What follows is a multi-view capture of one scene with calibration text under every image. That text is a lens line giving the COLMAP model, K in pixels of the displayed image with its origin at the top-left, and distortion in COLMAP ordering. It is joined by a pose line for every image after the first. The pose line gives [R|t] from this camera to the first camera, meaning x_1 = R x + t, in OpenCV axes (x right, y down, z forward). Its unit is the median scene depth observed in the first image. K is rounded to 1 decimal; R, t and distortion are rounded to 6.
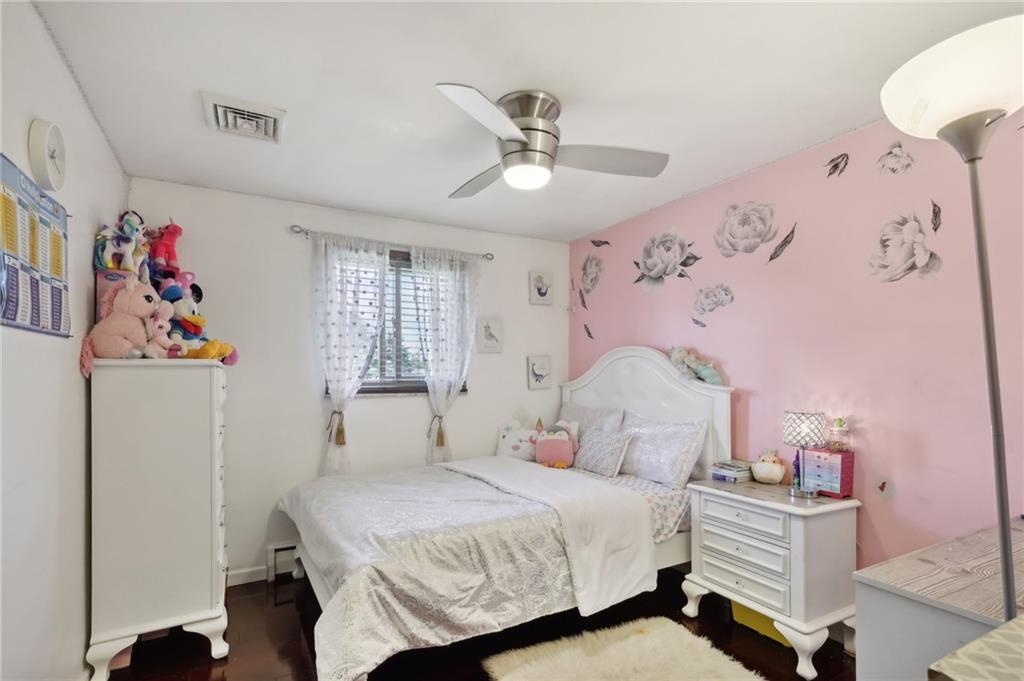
lens RADIAL K [[494.0, 0, 481.9], [0, 494.0, 375.0], [0, 0, 1]] dist [0.012670, 0.000191]
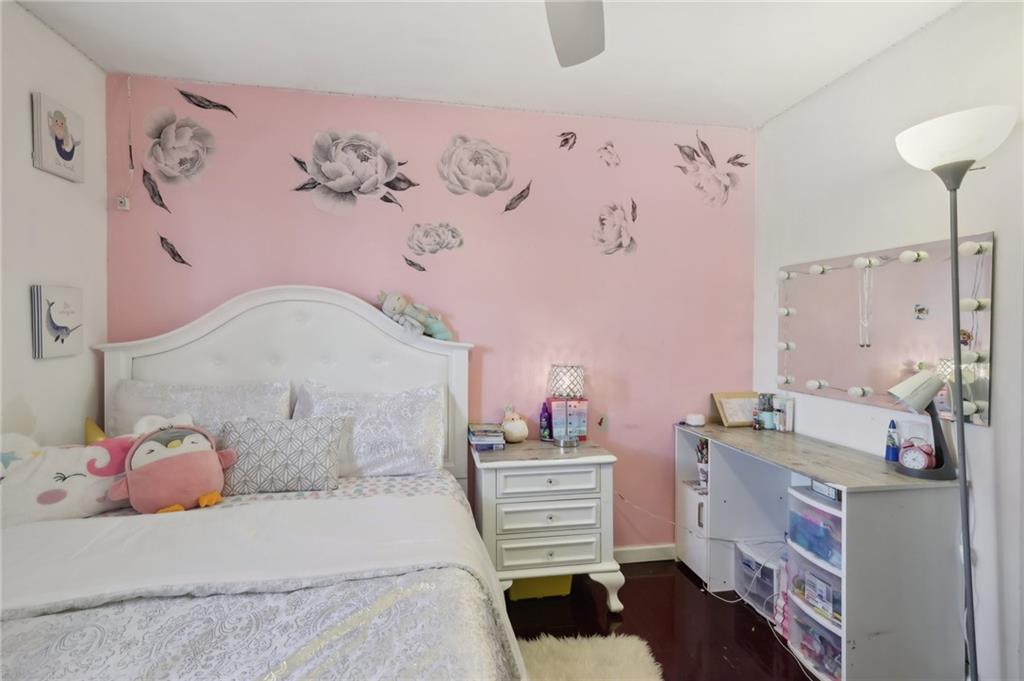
lens RADIAL K [[494.0, 0, 511.1], [0, 494.0, 340.0], [0, 0, 1]] dist [0.012670, 0.000191]
pose [[0.279343, -0.012718, 0.960107, -0.310884], [-0.003535, 0.999892, 0.014273, 0.005496], [-0.960185, -0.007381, 0.279268, 0.661628]]
